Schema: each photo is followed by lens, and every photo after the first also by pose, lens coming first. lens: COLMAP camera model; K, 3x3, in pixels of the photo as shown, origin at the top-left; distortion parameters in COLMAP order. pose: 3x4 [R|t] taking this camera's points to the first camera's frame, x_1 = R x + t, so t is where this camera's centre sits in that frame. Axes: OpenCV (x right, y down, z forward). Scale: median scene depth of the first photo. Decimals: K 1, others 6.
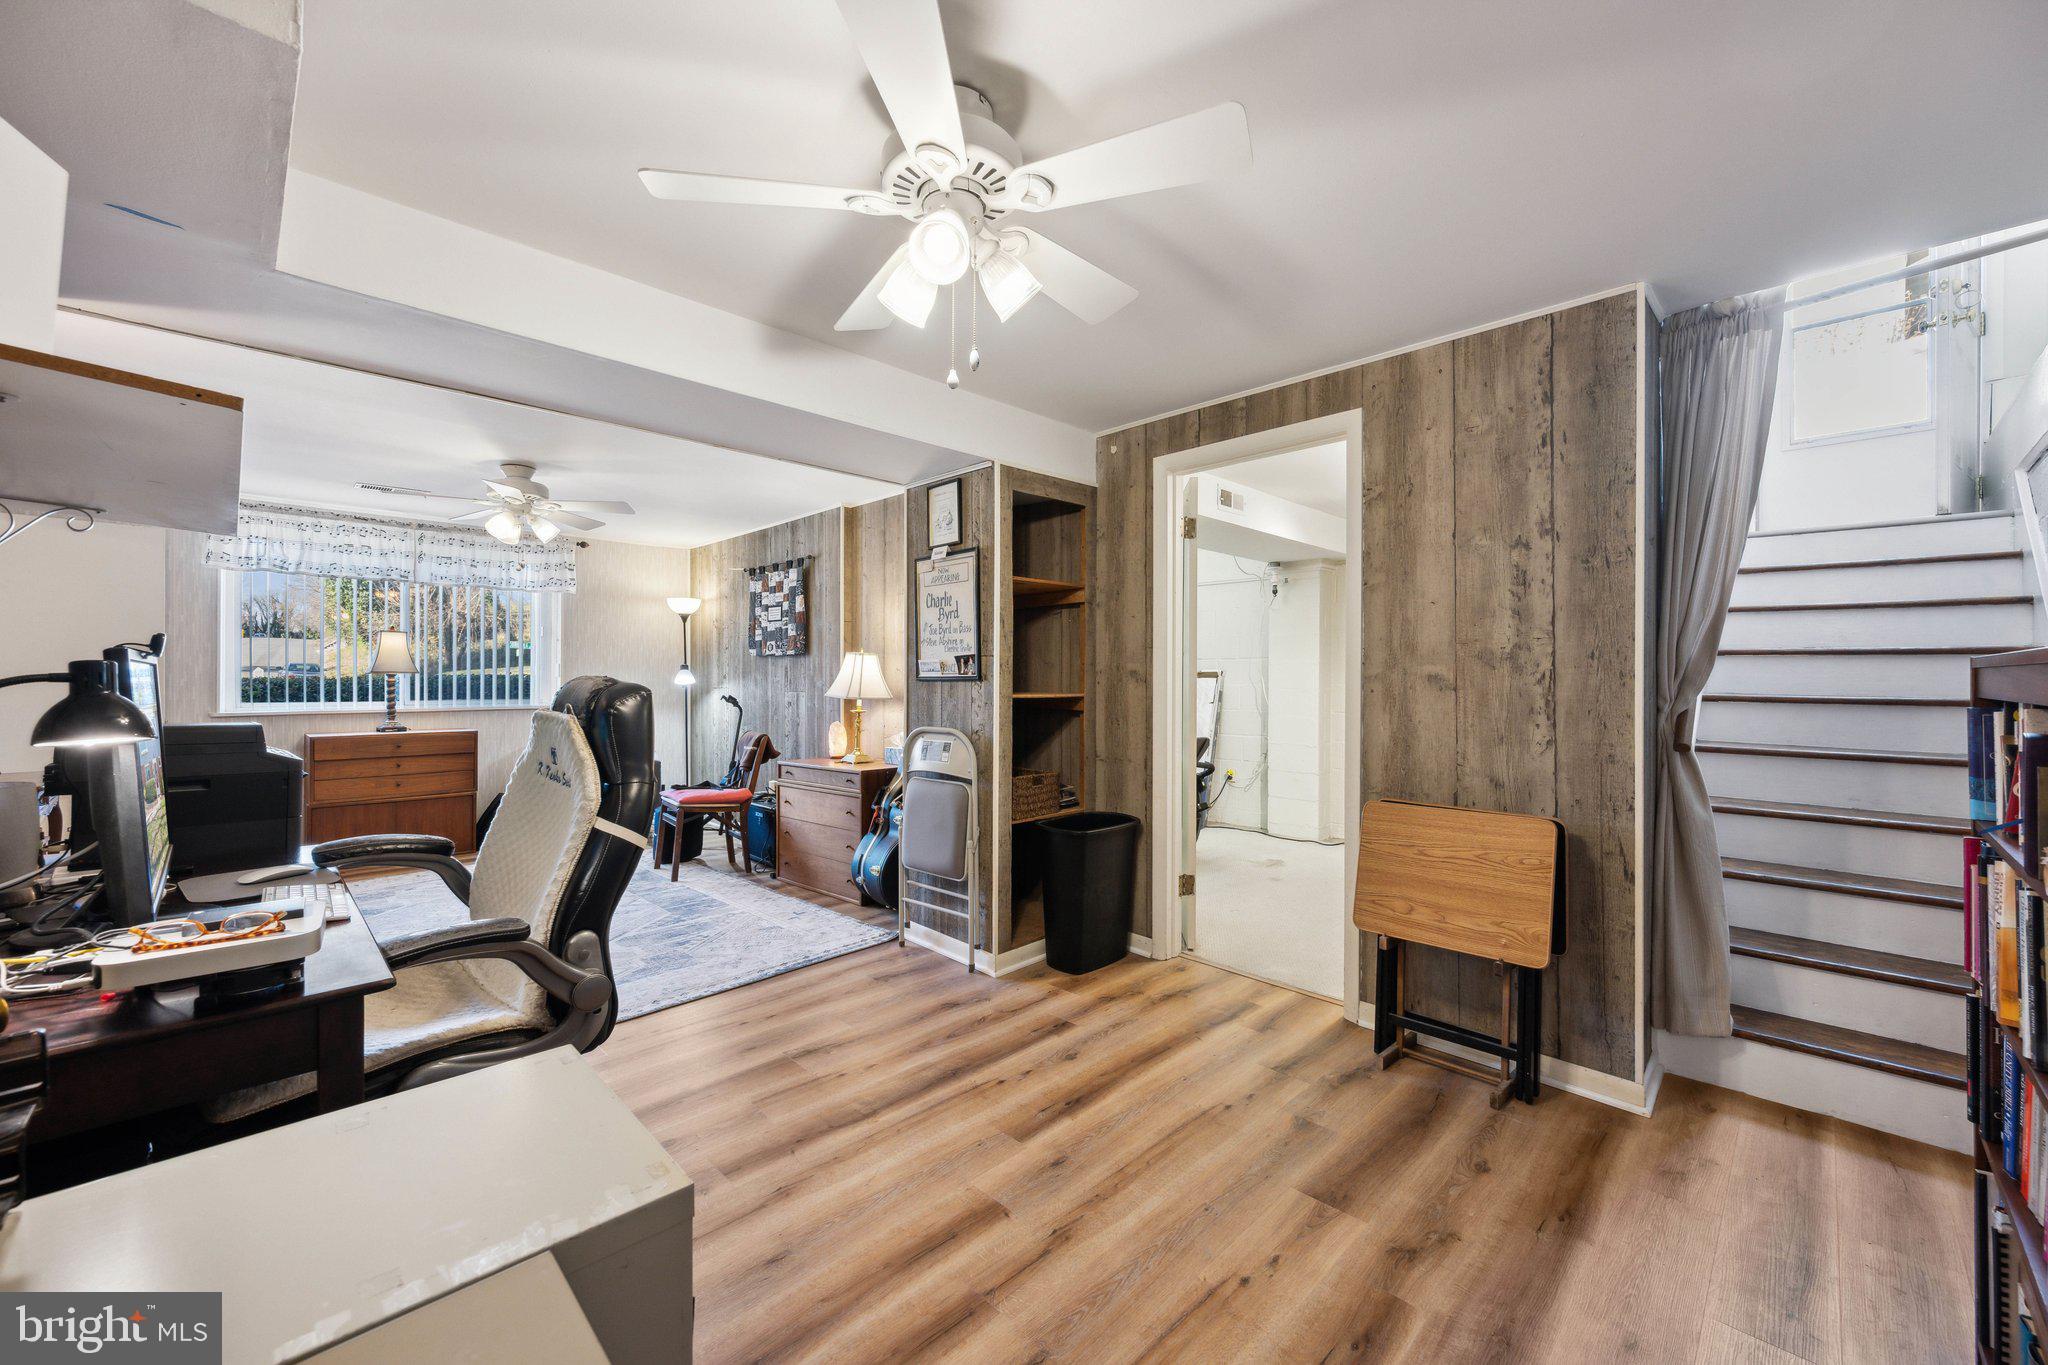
lens RADIAL K [[801.3, 0, 1025.5], [0, 801.3, 677.1], [0, 0, 1]] dist [-0.000779, -0.000261]
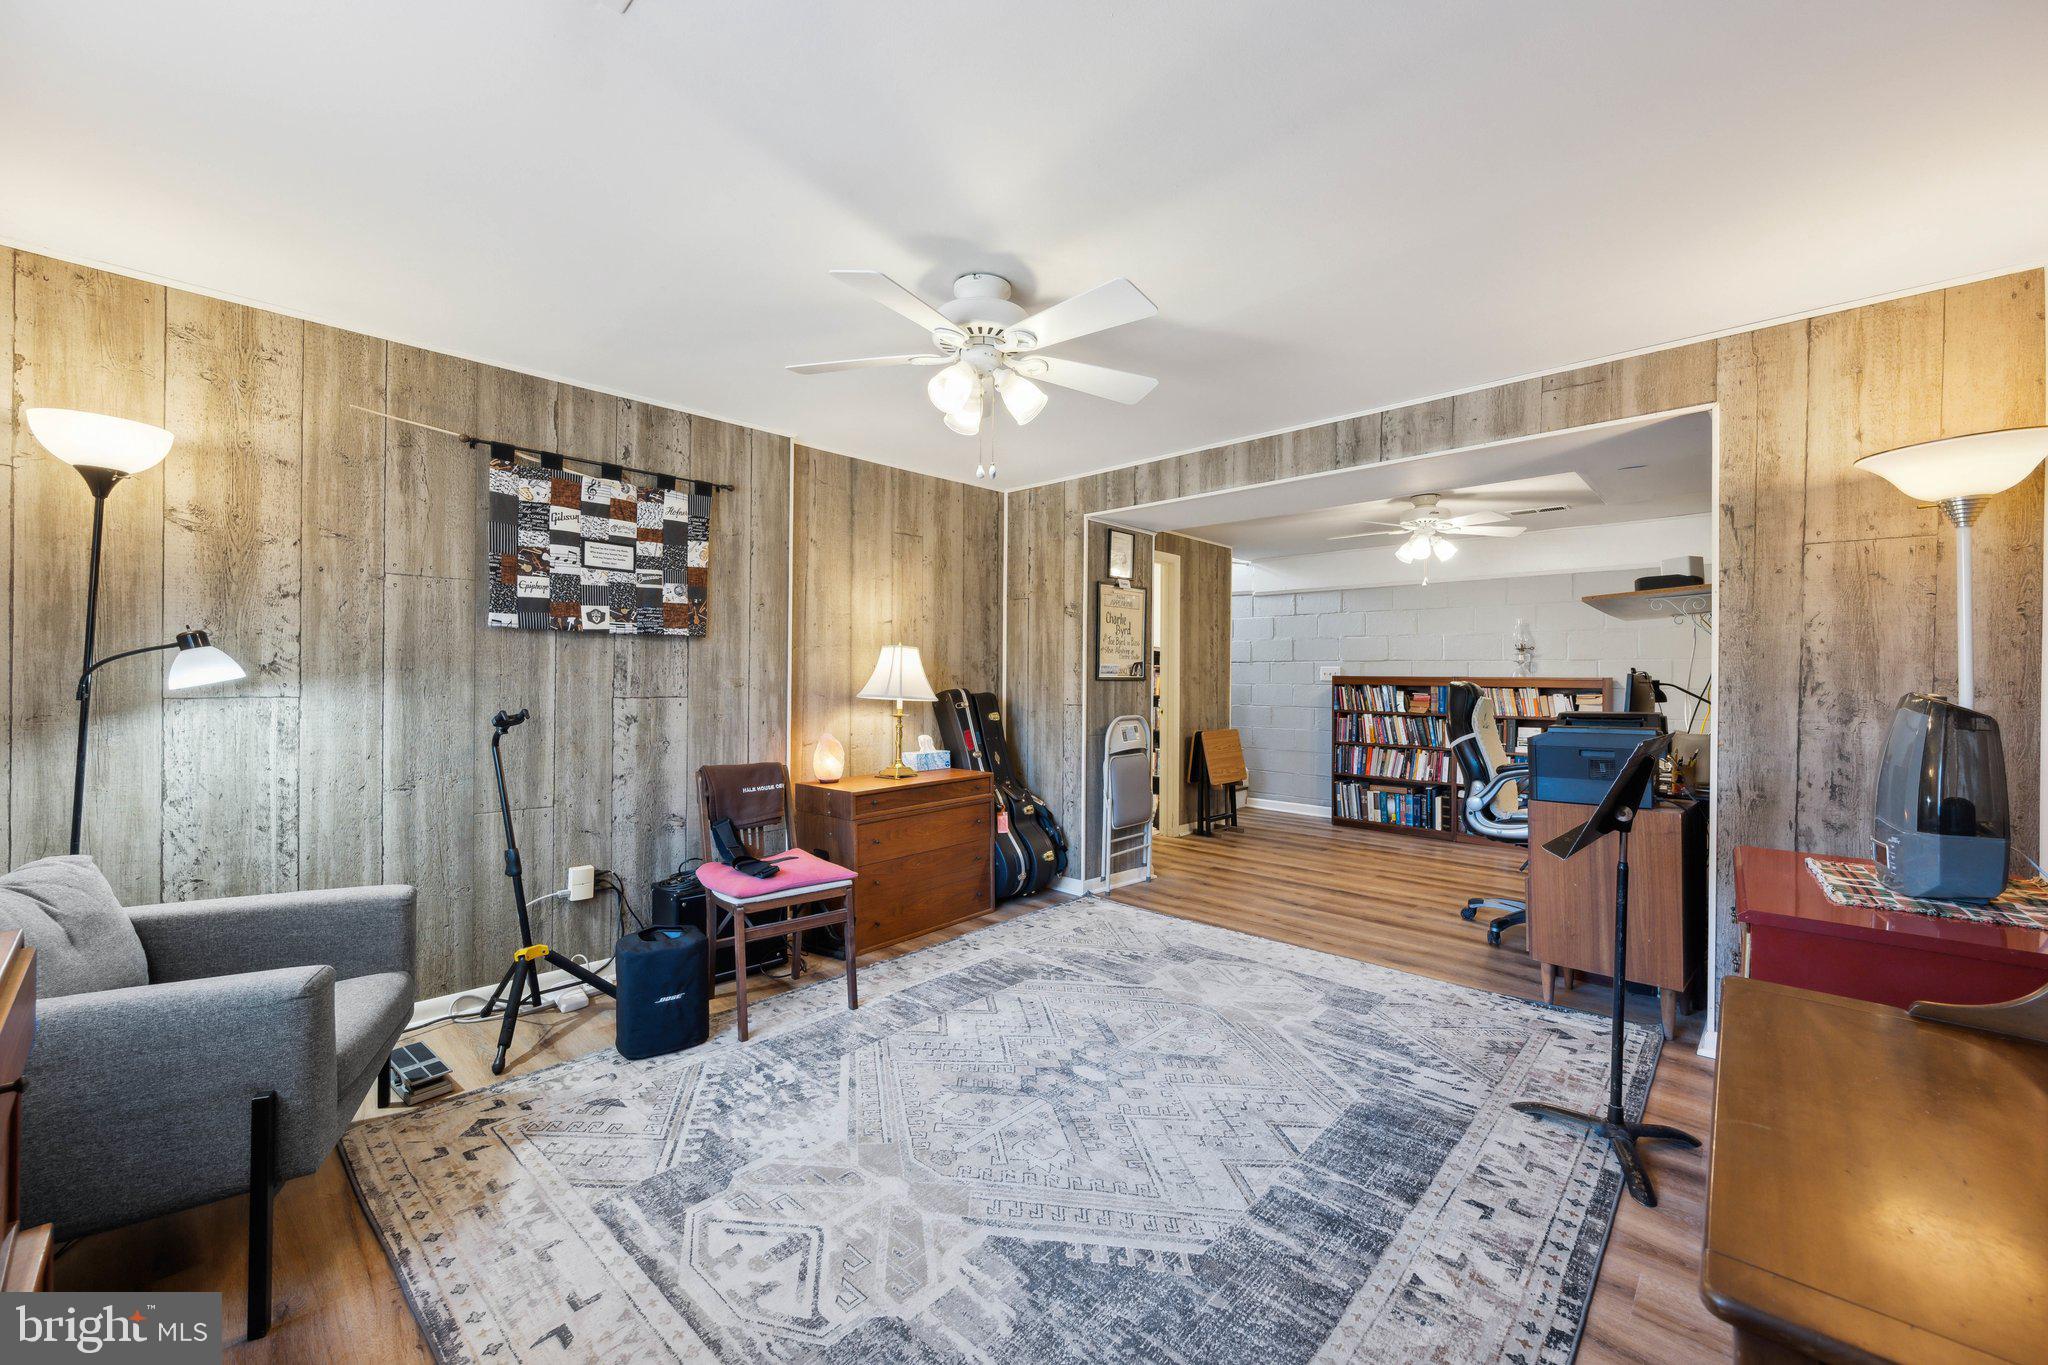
lens RADIAL K [[801.3, 0, 1025.5], [0, 801.3, 677.1], [0, 0, 1]] dist [-0.000779, -0.000261]
pose [[-0.032320, -0.000914, 0.999477, -1.363472], [-0.010635, 0.999943, 0.000570, 0.000067], [-0.999421, -0.010611, -0.032328, 1.152237]]
